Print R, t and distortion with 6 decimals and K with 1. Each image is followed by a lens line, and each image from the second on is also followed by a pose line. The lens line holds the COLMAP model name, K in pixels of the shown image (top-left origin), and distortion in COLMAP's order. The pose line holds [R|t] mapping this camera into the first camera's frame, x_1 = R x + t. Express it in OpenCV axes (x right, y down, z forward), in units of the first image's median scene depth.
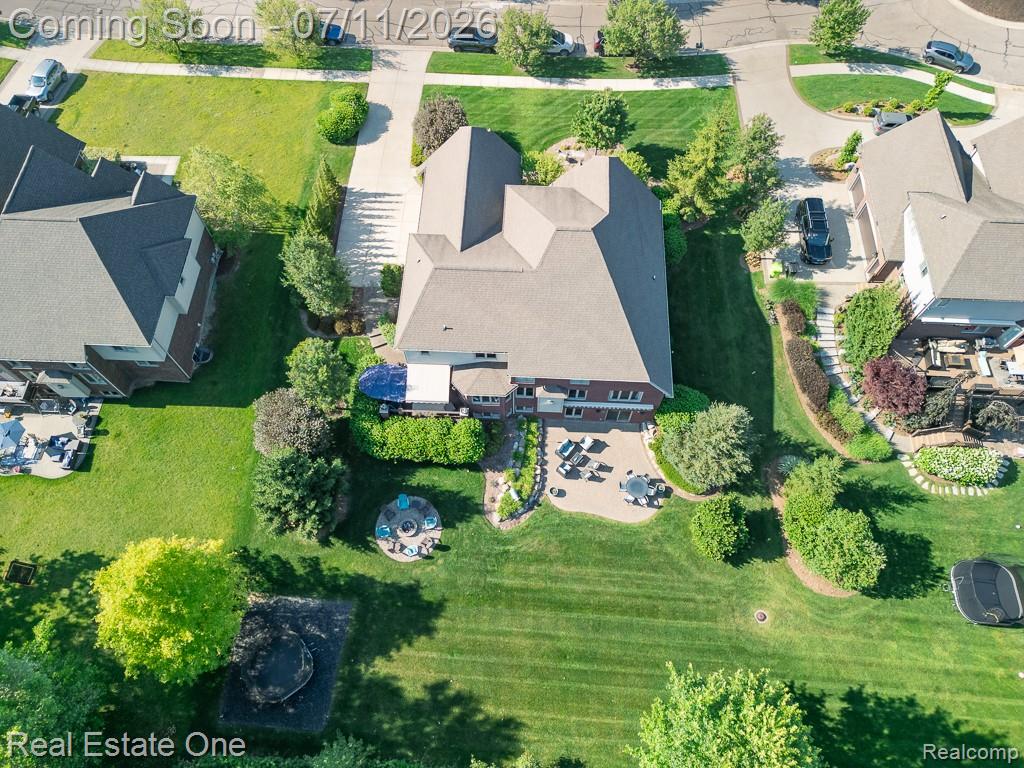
lens RADIAL K [[730.6, 0, 512.0], [0, 730.6, 384.0], [0, 0, 1]] dist [0.028885, -0.000321]
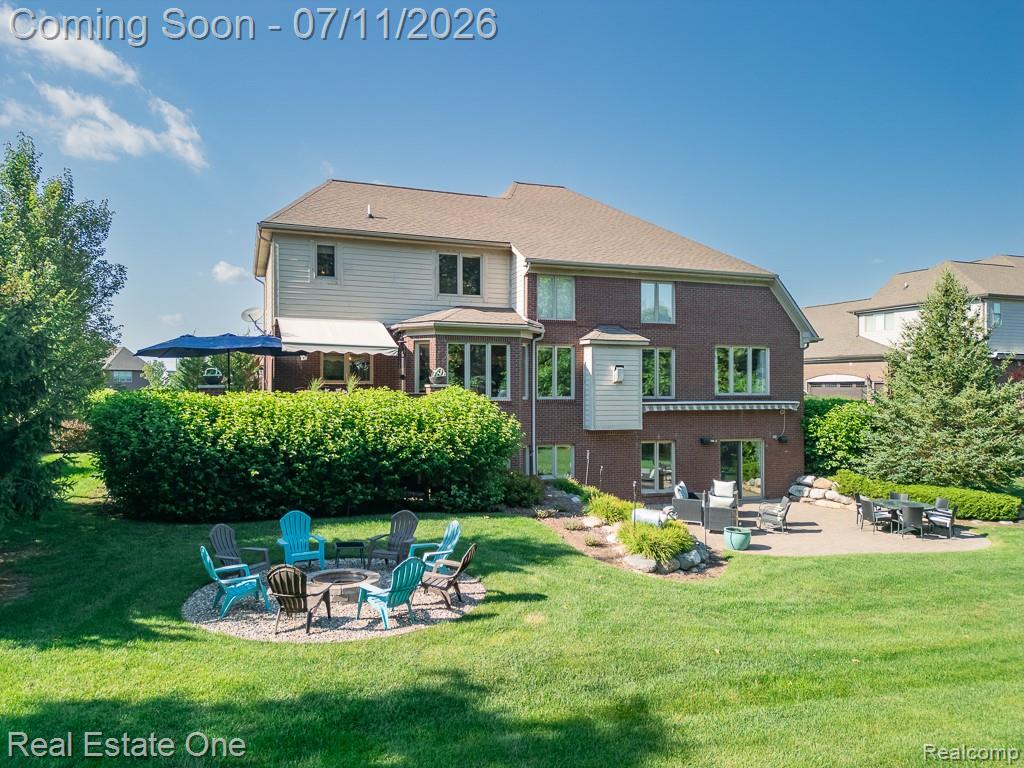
lens RADIAL K [[730.6, 0, 512.0], [0, 730.6, 384.0], [0, 0, 1]] dist [0.028885, -0.000321]
pose [[0.919150, 0.006937, 0.393847, -0.180205], [0.349993, 0.444394, -0.824633, 0.369769], [-0.180743, 0.895805, 0.406037, 0.831122]]
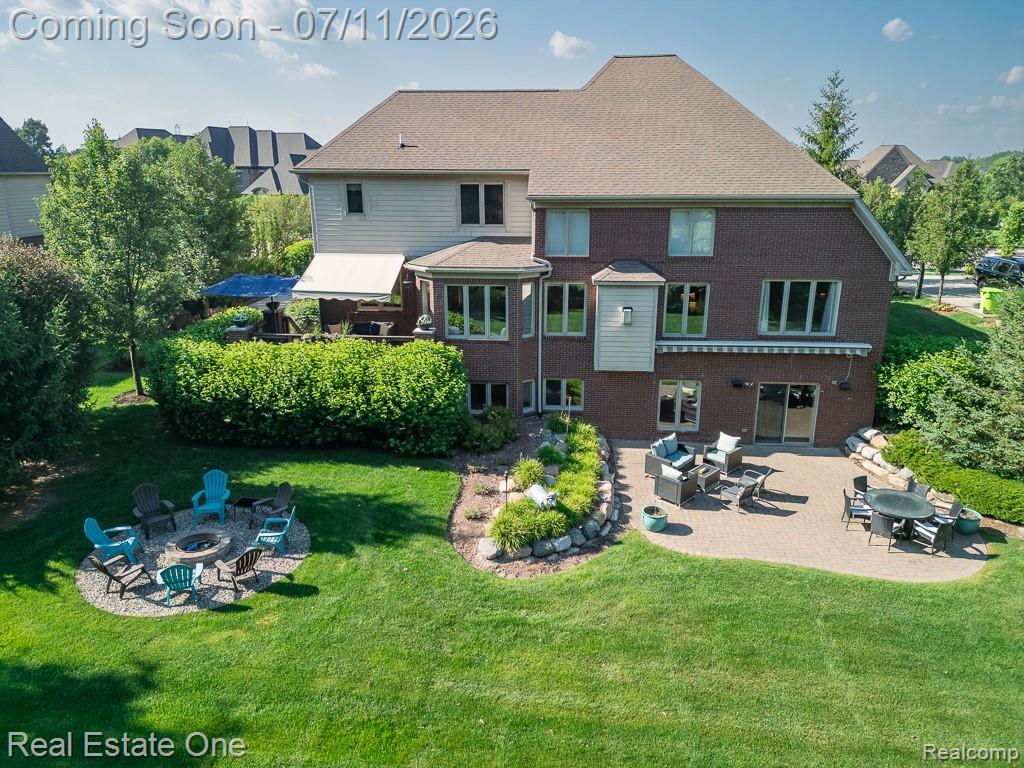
lens RADIAL K [[739.6, 0, 512.0], [0, 739.6, 384.0], [0, 0, 1]] dist [0.016722, 0.000001]
pose [[0.999574, 0.011846, -0.026675, -0.002171], [-0.027557, 0.684156, -0.728815, 0.368233], [0.009616, 0.729239, 0.684191, 0.727361]]
